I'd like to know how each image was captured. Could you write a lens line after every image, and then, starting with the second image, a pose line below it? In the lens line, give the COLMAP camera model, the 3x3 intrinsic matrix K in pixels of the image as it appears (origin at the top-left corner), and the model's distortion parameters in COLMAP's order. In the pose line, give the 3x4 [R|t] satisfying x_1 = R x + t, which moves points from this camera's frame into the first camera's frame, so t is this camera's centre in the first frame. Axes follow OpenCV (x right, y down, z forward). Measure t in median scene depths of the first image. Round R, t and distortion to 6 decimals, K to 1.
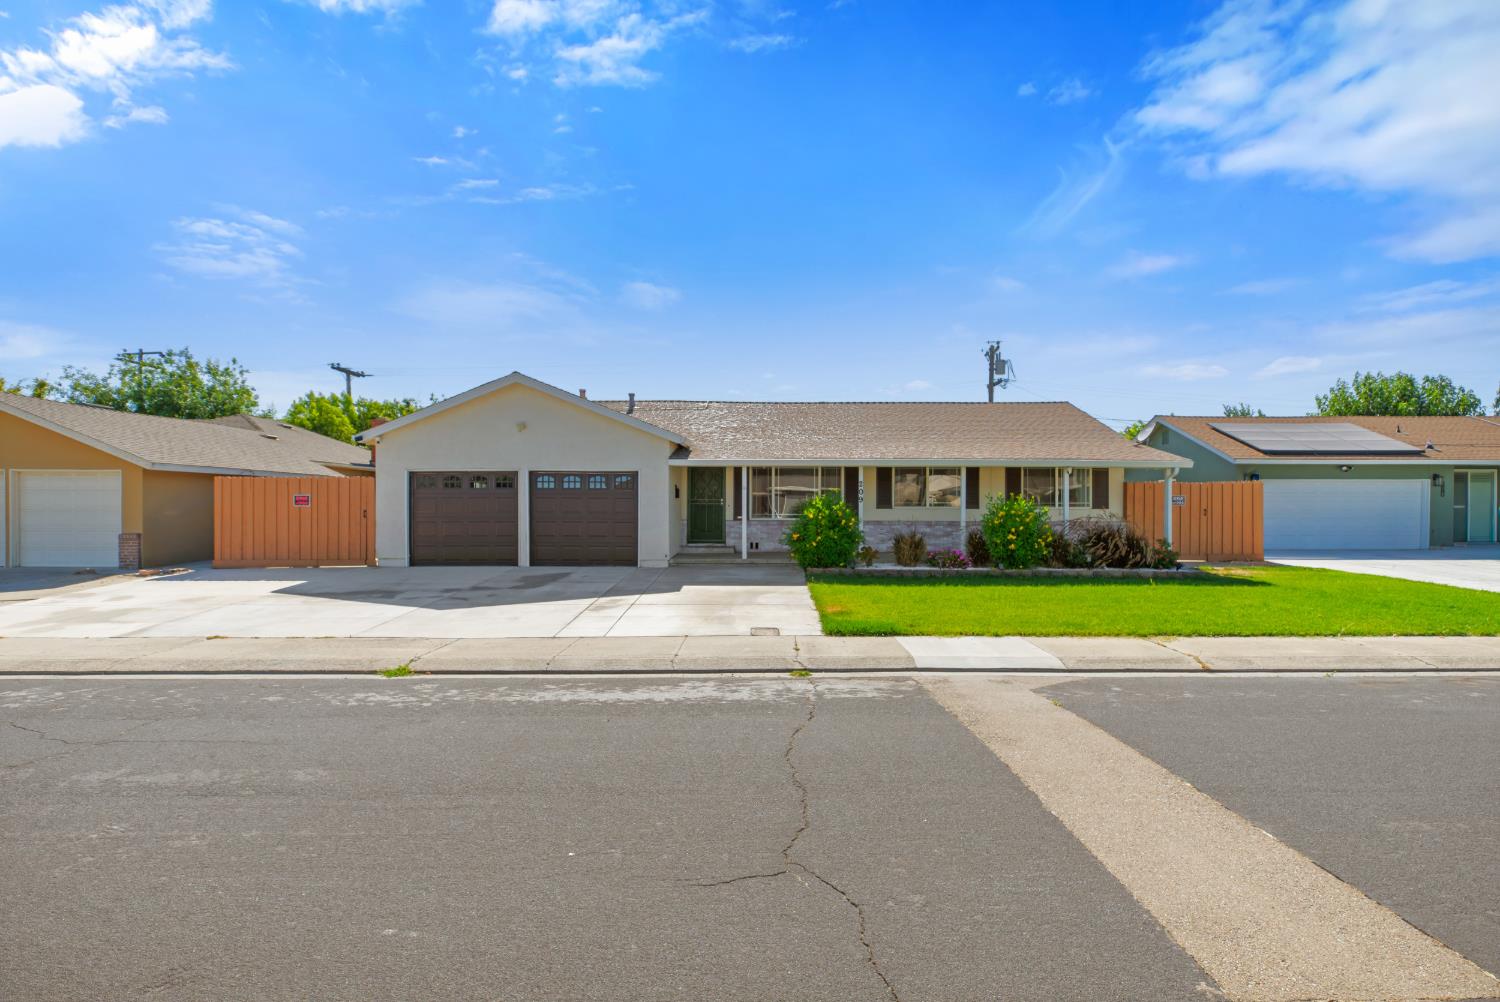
lens RADIAL K [[720.6, 0, 763.8], [0, 720.6, 506.0], [0, 0, 1]] dist [-0.002184, 0.000079]
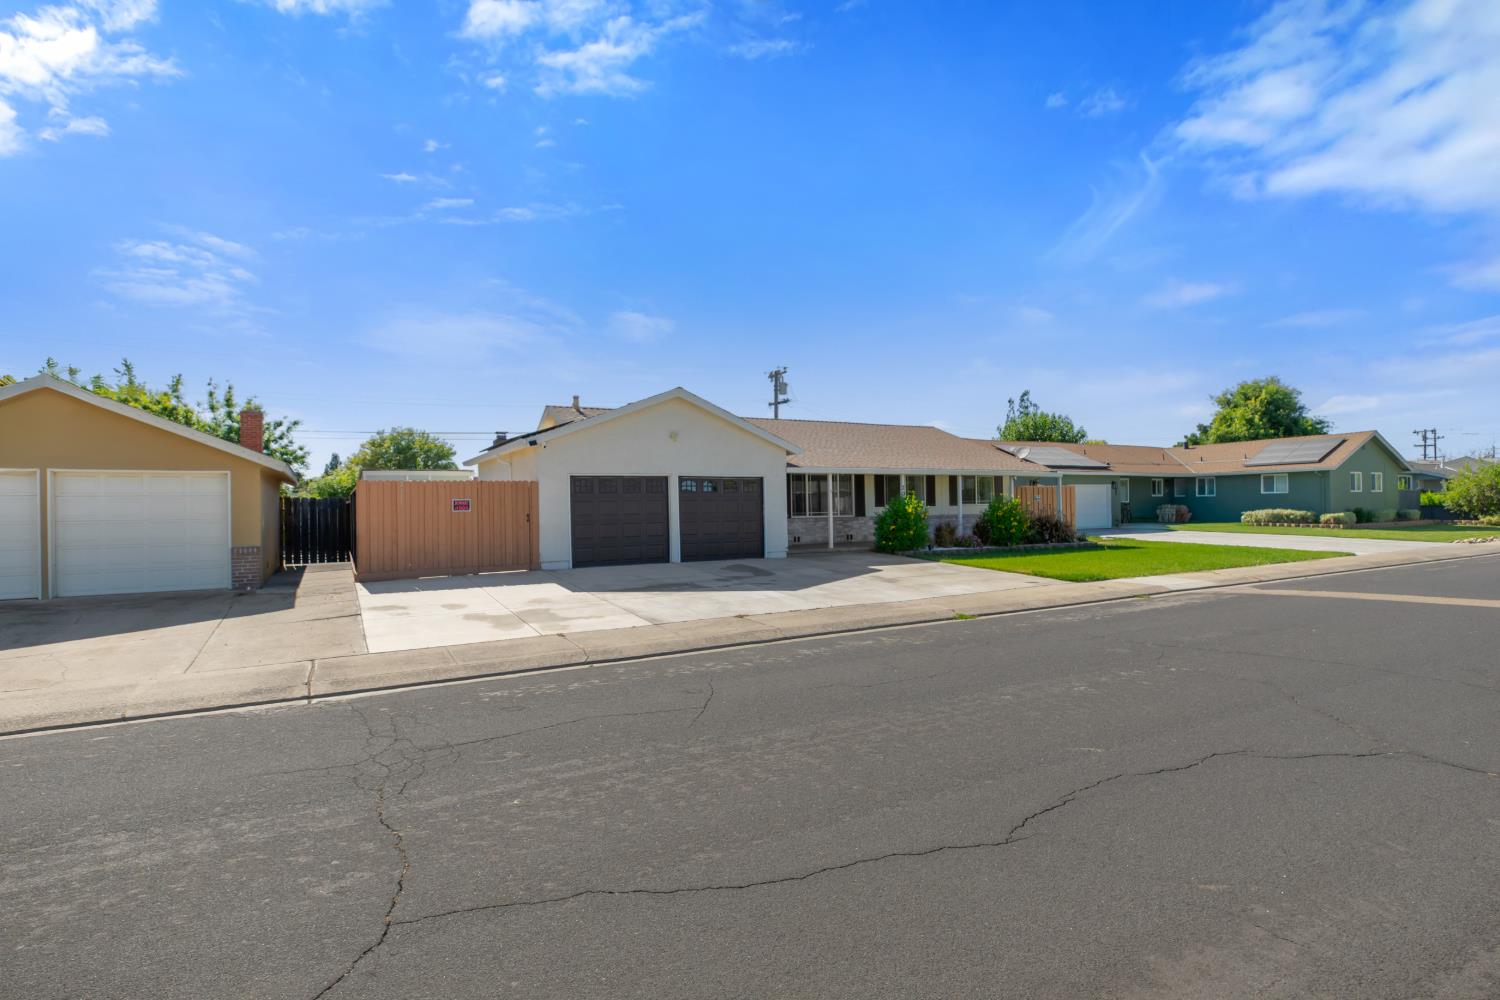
lens RADIAL K [[720.6, 0, 763.8], [0, 720.6, 505.0], [0, 0, 1]] dist [-0.002184, 0.000079]
pose [[0.877047, -0.012955, 0.480230, -0.734251], [0.016594, 0.999857, -0.003334, 0.001315], [-0.480118, 0.010893, 0.877136, -0.044129]]
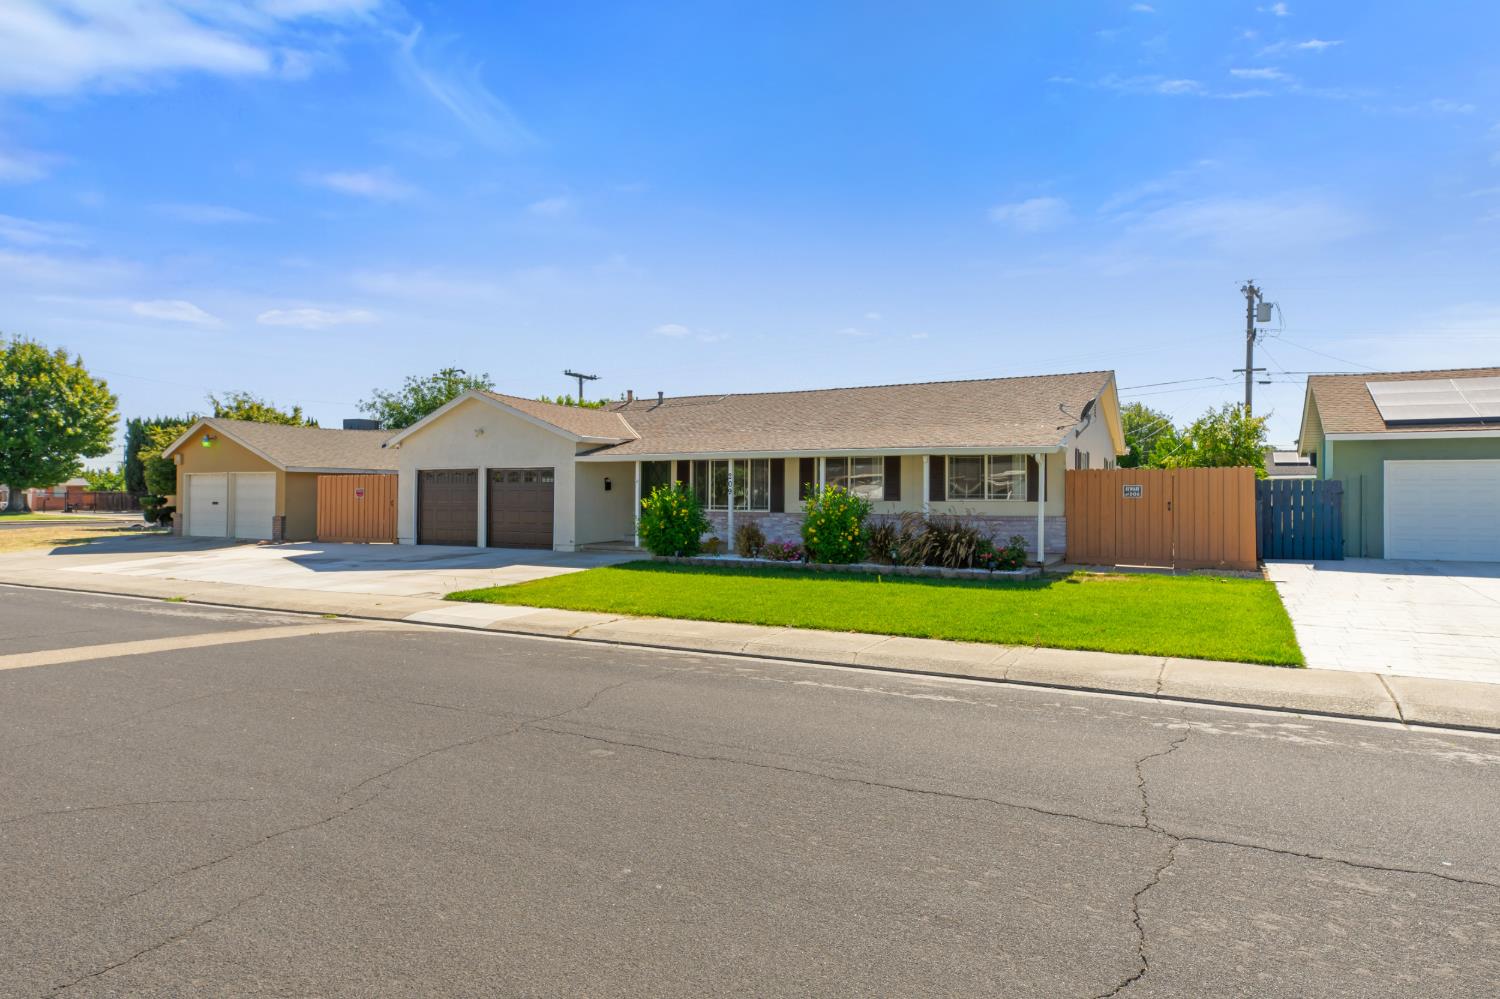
lens RADIAL K [[829.0, 0, 750.0], [0, 829.0, 499.5], [0, 0, 1]] dist [0.006238, 0.000574]
pose [[0.886785, 0.002361, -0.462177, 0.699997], [-0.001440, 0.999996, 0.002347, -0.000654], [0.462181, -0.001415, 0.886785, -0.032037]]
